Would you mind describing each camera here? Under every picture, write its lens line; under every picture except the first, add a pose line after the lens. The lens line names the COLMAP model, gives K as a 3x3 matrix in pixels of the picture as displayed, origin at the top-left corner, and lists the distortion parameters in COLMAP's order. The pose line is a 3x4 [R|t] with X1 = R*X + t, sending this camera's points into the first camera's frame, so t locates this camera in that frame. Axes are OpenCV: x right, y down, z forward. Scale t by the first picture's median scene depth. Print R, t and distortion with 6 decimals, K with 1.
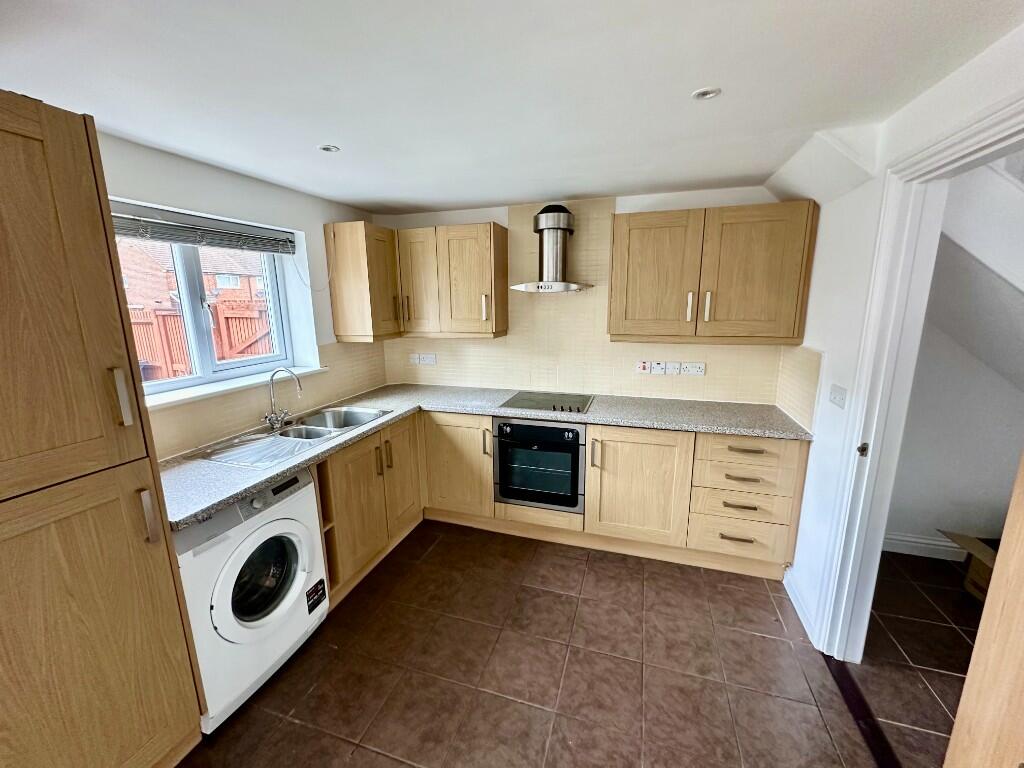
lens RADIAL K [[407.4, 0, 511.0], [0, 407.4, 385.3], [0, 0, 1]] dist [-0.005009, 0.000501]
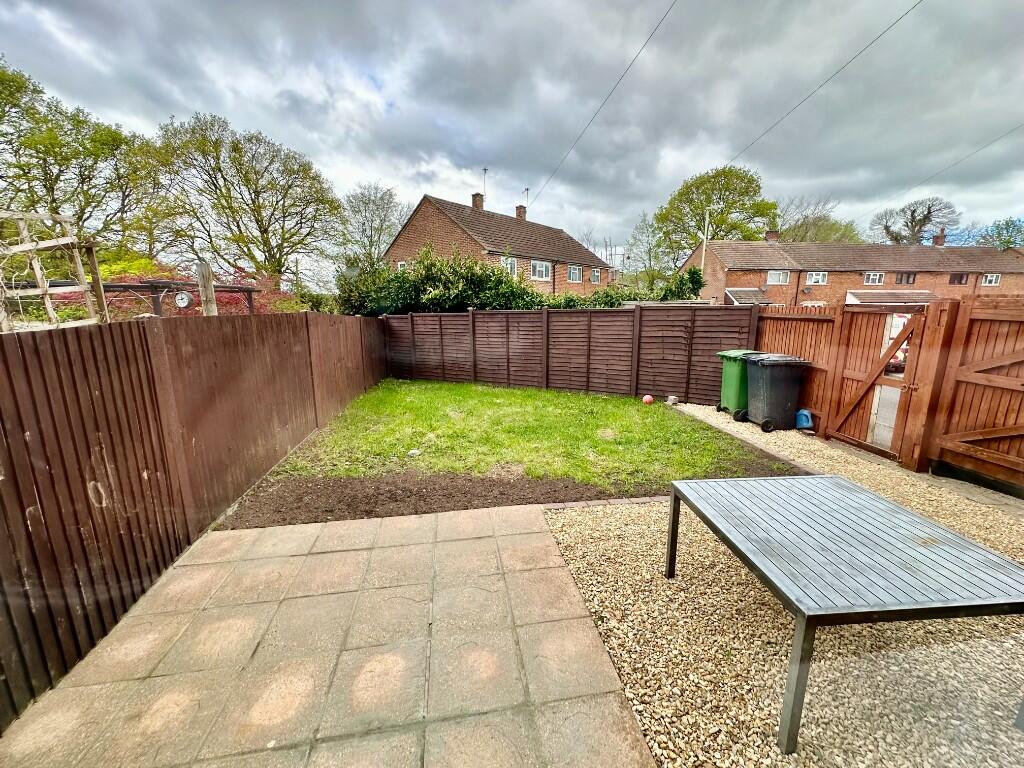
lens RADIAL K [[407.4, 0, 515.1], [0, 407.4, 383.4], [0, 0, 1]] dist [-0.005009, 0.000501]
pose [[0.446308, 0.186942, -0.875135, -0.945531], [-0.182771, 0.976365, 0.115355, 0.009470], [0.876016, 0.108466, 0.469927, -0.013062]]
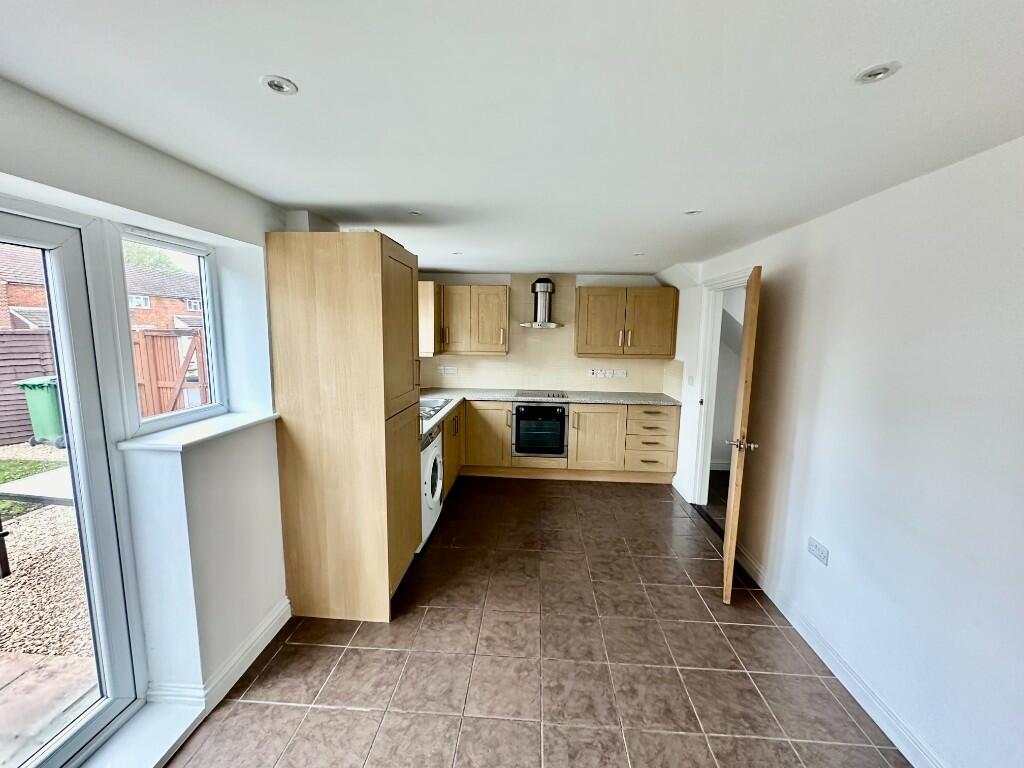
lens RADIAL K [[407.4, 0, 509.7], [0, 407.4, 384.1], [0, 0, 1]] dist [-0.005009, 0.000501]
pose [[0.971239, -0.009455, 0.237918, -0.458458], [0.025115, 0.997705, -0.062876, 0.110655], [-0.236777, 0.067043, 0.969248, -0.616430]]
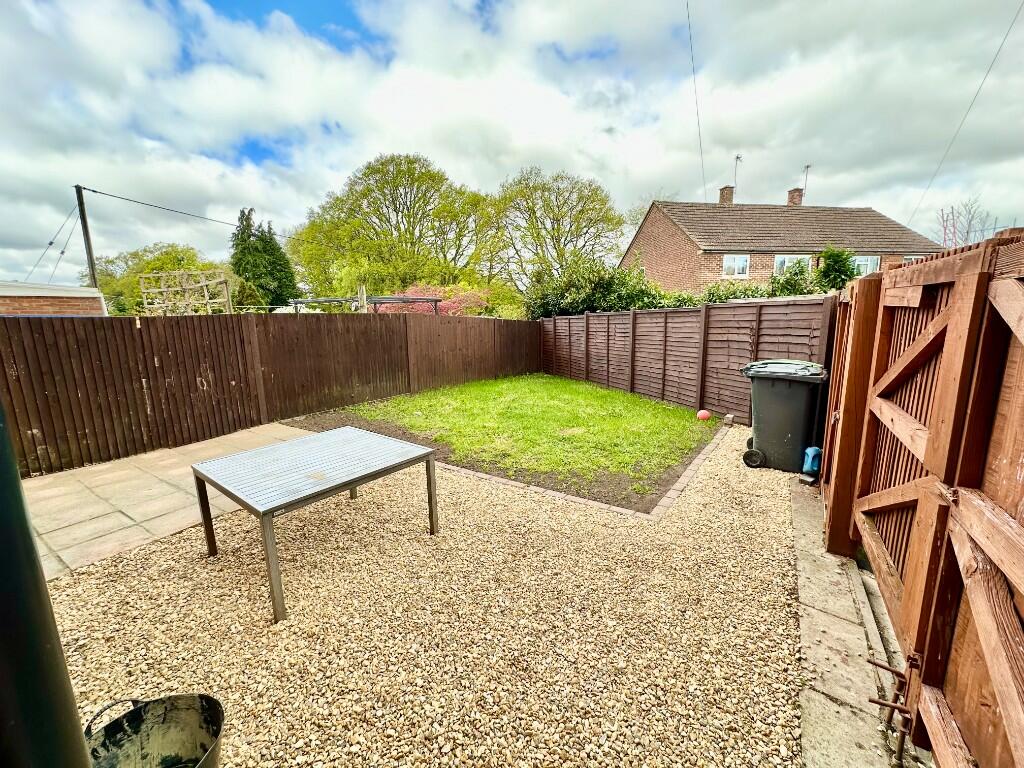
lens RADIAL K [[407.4, 0, 511.6], [0, 407.4, 383.2], [0, 0, 1]] dist [-0.005009, 0.000501]
pose [[-0.259545, 0.179584, -0.948887, -0.414958], [-0.172696, 0.958089, 0.228563, -0.288593], [0.950164, 0.223191, -0.217654, 1.779556]]
